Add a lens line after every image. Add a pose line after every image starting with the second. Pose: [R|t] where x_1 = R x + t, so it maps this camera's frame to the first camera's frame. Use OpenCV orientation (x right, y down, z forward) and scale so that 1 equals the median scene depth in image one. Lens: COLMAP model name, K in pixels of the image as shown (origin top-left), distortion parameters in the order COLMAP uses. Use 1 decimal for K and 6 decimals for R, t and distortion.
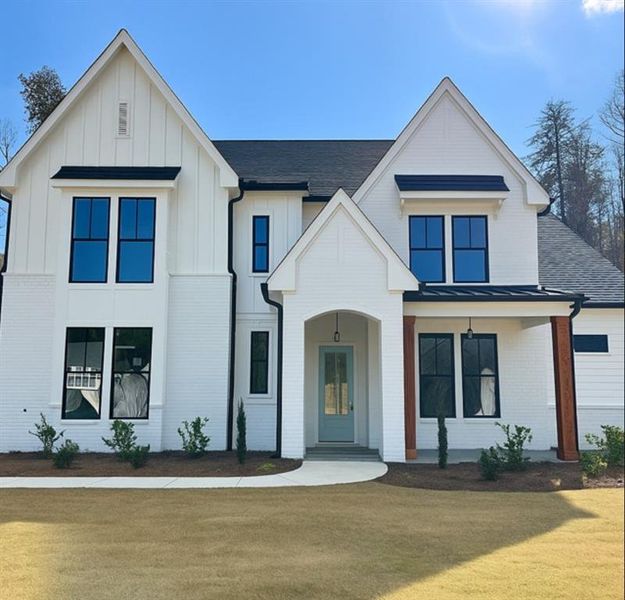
lens RADIAL K [[697.2, 0, 313.3], [0, 697.2, 298.8], [0, 0, 1]] dist [-0.008599, 0.000000]
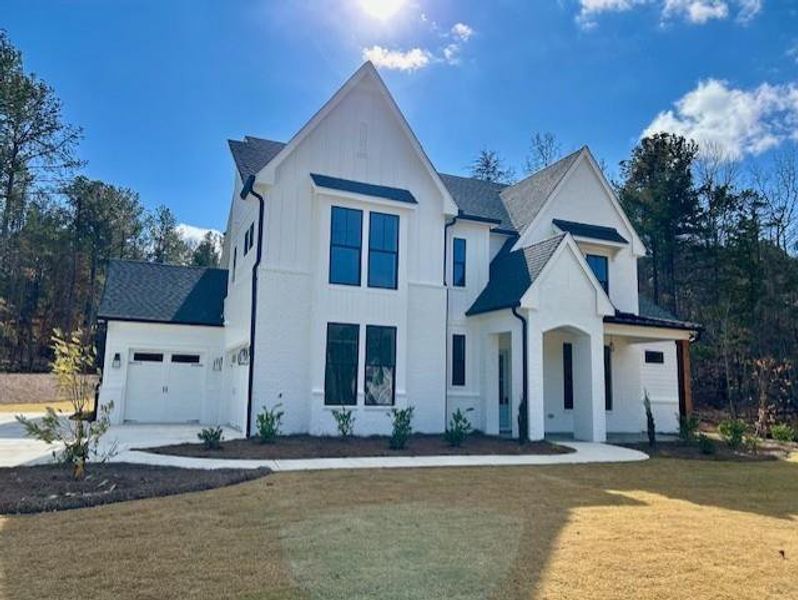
lens RADIAL K [[671.0, 0, 391.9], [0, 671.0, 294.6], [0, 0, 1]] dist [0.002490, -0.006066]
pose [[0.913320, 0.081477, 0.399009, -0.677074], [-0.085226, 0.996326, -0.008369, -0.004589], [-0.398225, -0.026363, 0.916909, -0.020199]]
